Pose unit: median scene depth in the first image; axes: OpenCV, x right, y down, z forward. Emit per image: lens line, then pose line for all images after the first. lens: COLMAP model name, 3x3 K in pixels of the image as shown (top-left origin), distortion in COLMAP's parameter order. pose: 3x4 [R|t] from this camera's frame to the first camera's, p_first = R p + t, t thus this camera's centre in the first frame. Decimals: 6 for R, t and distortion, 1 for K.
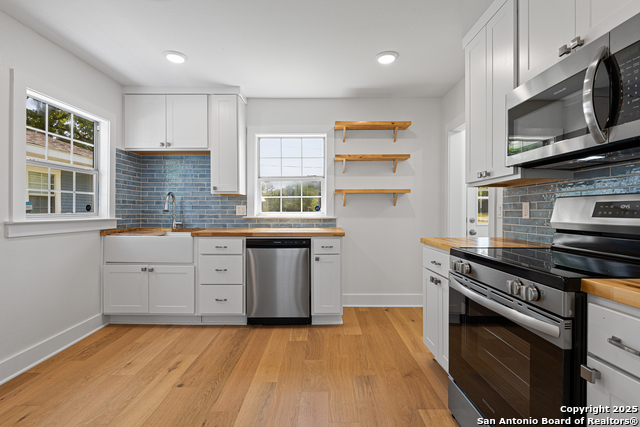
lens RADIAL K [[301.6, 0, 323.9], [0, 301.6, 212.3], [0, 0, 1]] dist [-0.011020, 0.000213]
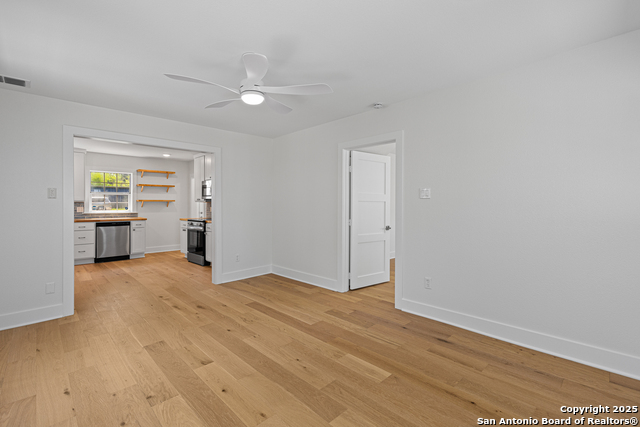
lens RADIAL K [[289.7, 0, 321.4], [0, 289.7, 203.5], [0, 0, 1]] dist [0.005189, 0.000224]
pose [[0.718643, 0.003559, 0.695370, -0.558275], [0.003972, 0.999950, -0.009223, -0.027253], [-0.695367, 0.009390, 0.718593, -1.708405]]
